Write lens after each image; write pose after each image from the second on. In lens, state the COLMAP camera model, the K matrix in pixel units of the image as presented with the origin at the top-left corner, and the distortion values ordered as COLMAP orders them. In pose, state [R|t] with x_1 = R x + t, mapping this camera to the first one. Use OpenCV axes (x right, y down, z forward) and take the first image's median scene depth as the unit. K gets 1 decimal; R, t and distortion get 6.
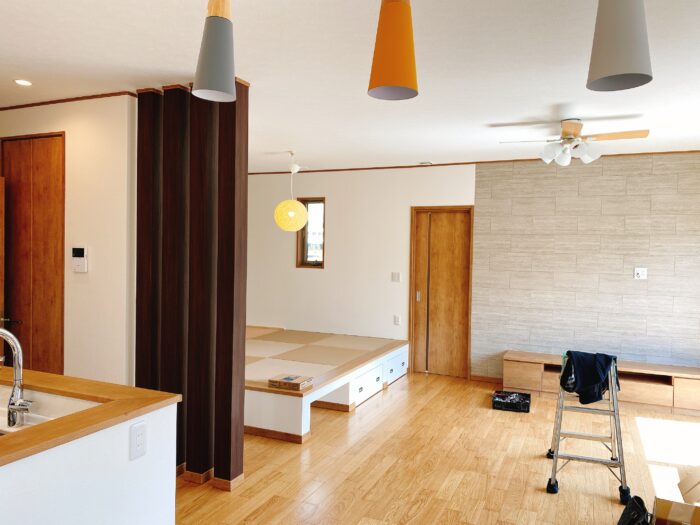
lens RADIAL K [[529.5, 0, 350.0], [0, 529.5, 262.5], [0, 0, 1]] dist [0.055014, -0.077957]
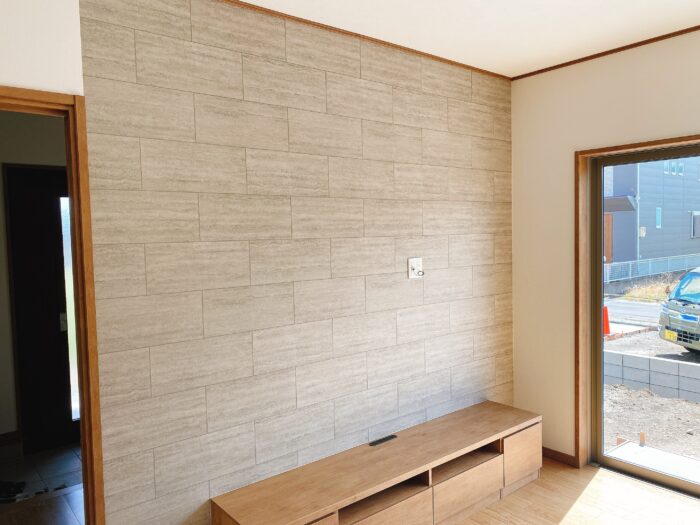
lens RADIAL K [[529.5, 0, 350.0], [0, 529.5, 262.5], [0, 0, 1]] dist [0.055014, -0.077957]
pose [[0.434201, -0.080145, 0.897244, 0.012975], [0.053524, 0.996570, 0.063115, -0.023387], [-0.899224, 0.020619, 0.437002, 0.774934]]
